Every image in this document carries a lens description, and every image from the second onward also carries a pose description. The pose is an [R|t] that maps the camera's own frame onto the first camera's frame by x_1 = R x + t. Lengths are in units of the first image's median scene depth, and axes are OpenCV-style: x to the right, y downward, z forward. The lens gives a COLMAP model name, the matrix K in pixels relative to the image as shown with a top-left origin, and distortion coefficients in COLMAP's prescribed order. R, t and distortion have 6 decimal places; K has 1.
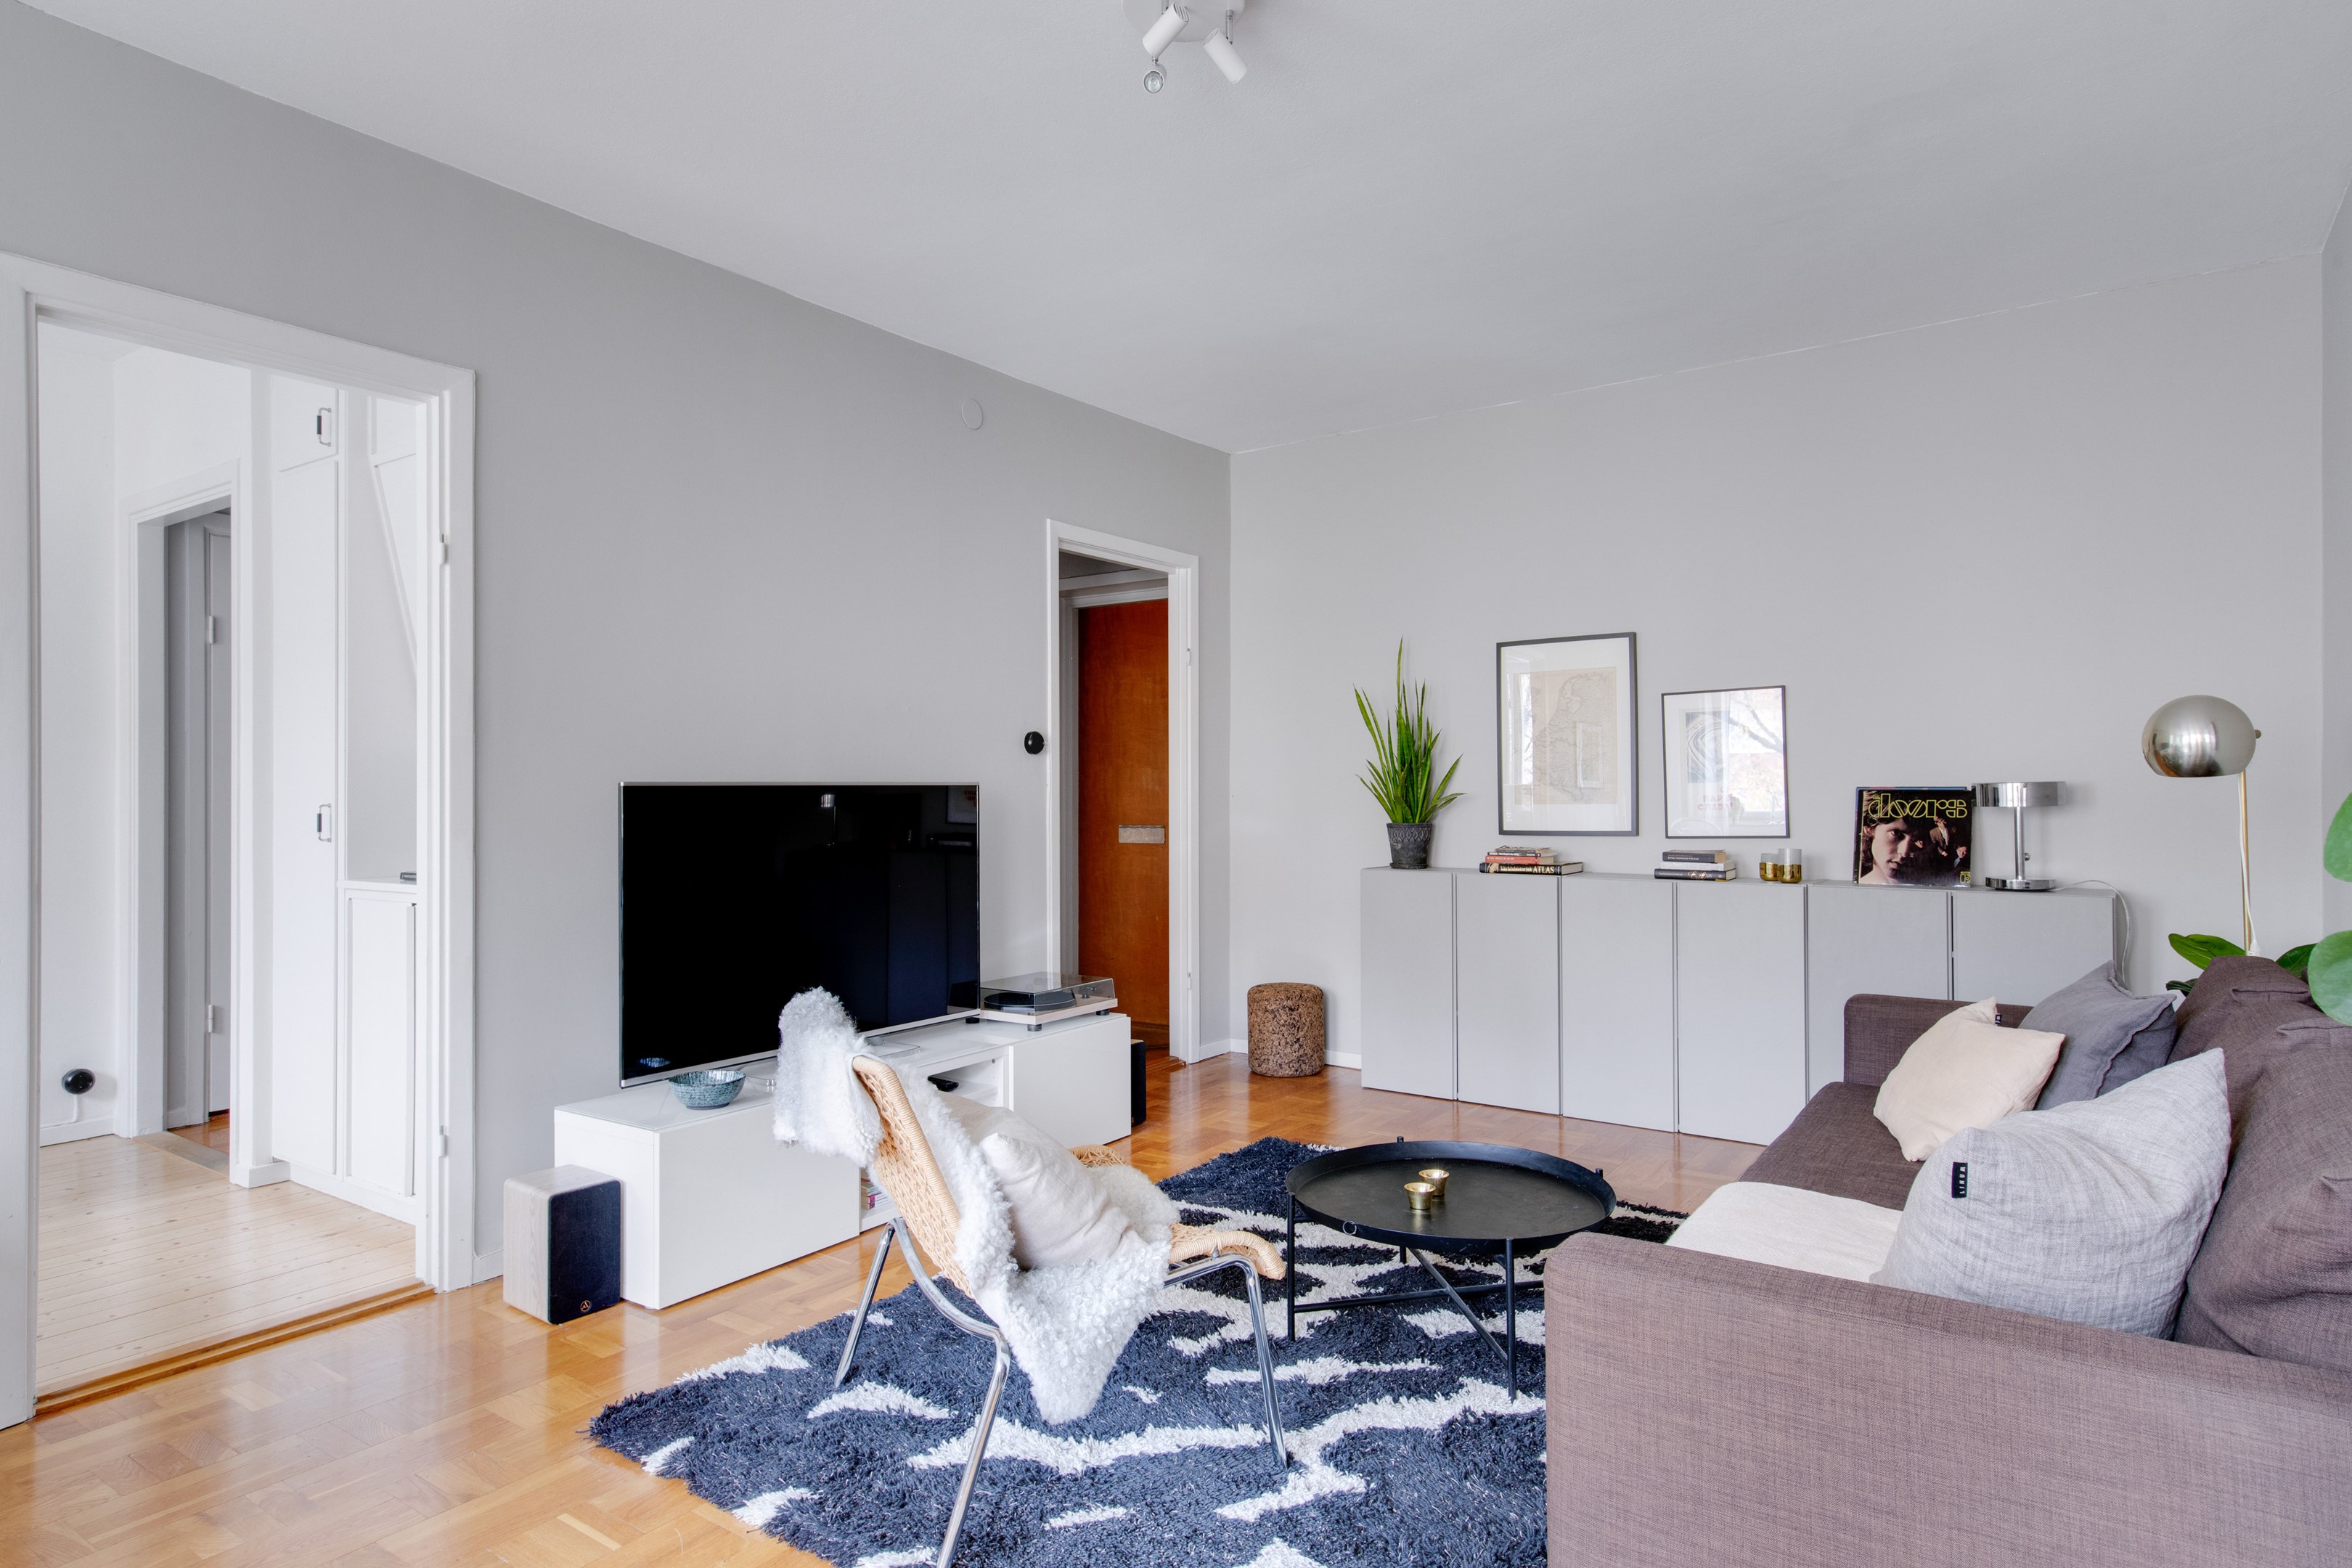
lens RADIAL K [[1304.3, 0, 1142.0], [0, 1304.3, 789.0], [0, 0, 1]] dist [0.015901, -0.001693]
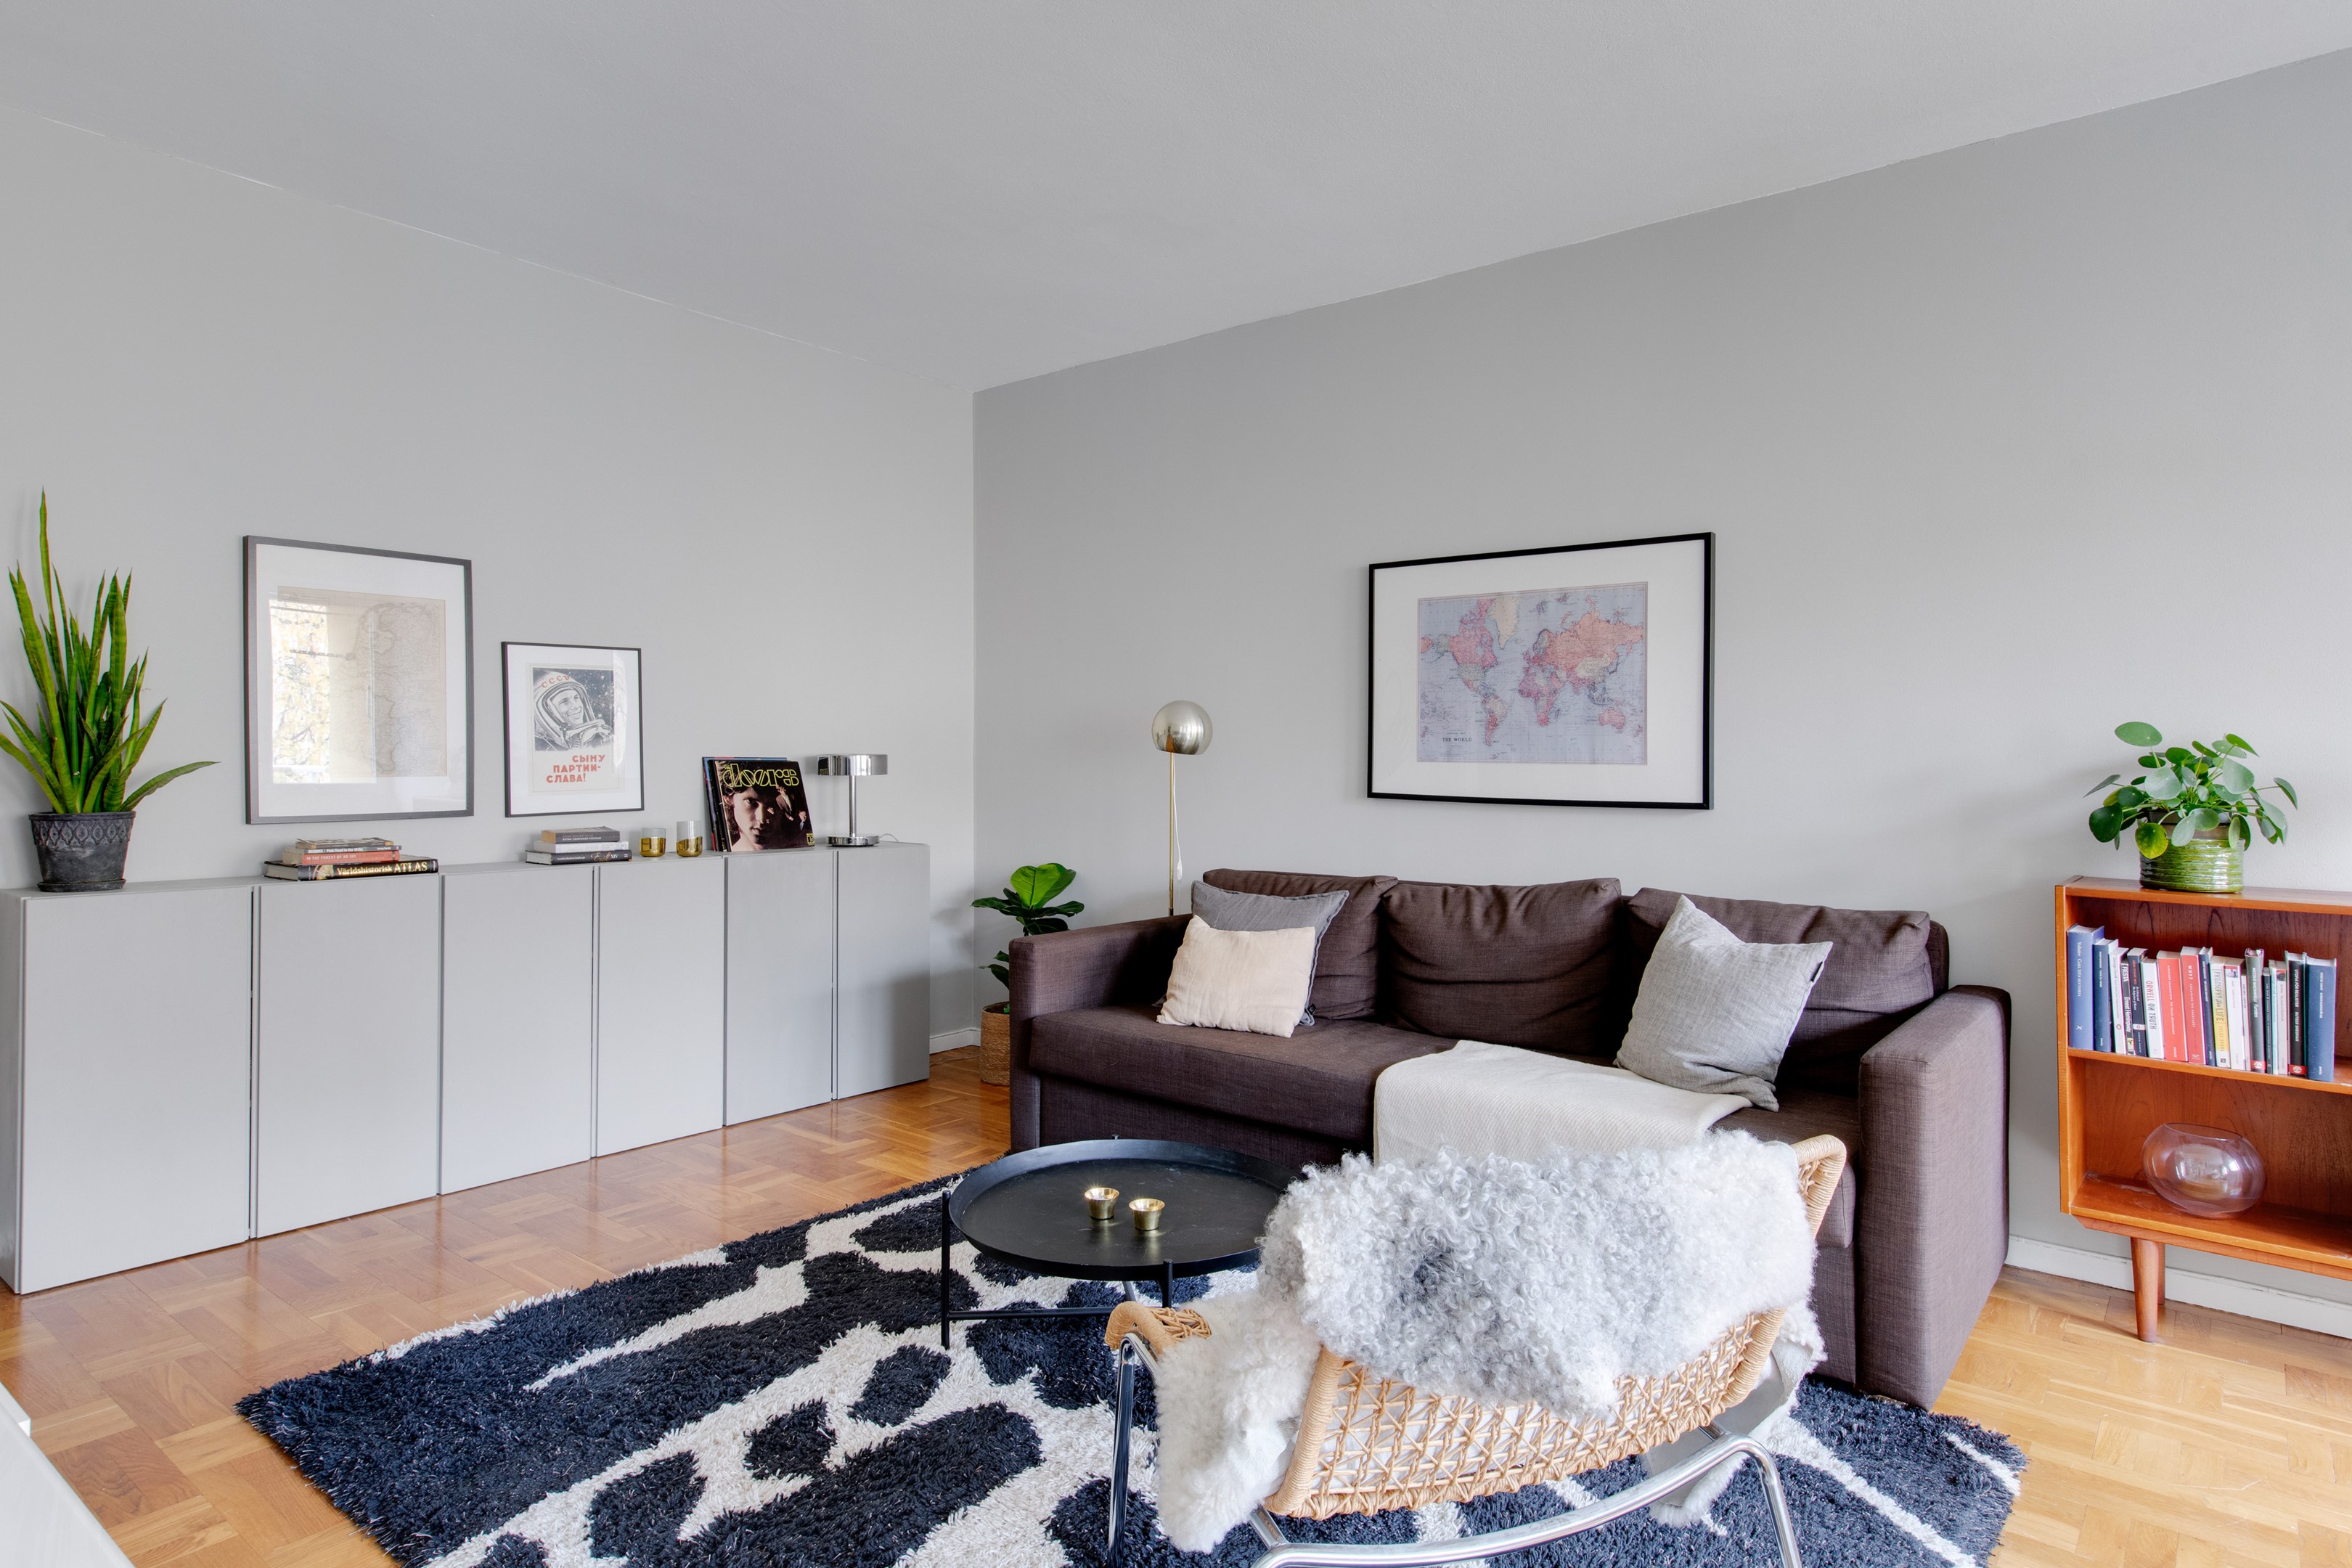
lens RADIAL K [[1304.3, 0, 1142.7], [0, 1304.3, 723.4], [0, 0, 1]] dist [0.015901, -0.001693]
pose [[0.084204, 0.030459, 0.995983, -0.448094], [-0.008630, 0.999518, -0.029837, -0.000246], [-0.996411, -0.006083, 0.084426, 0.611856]]
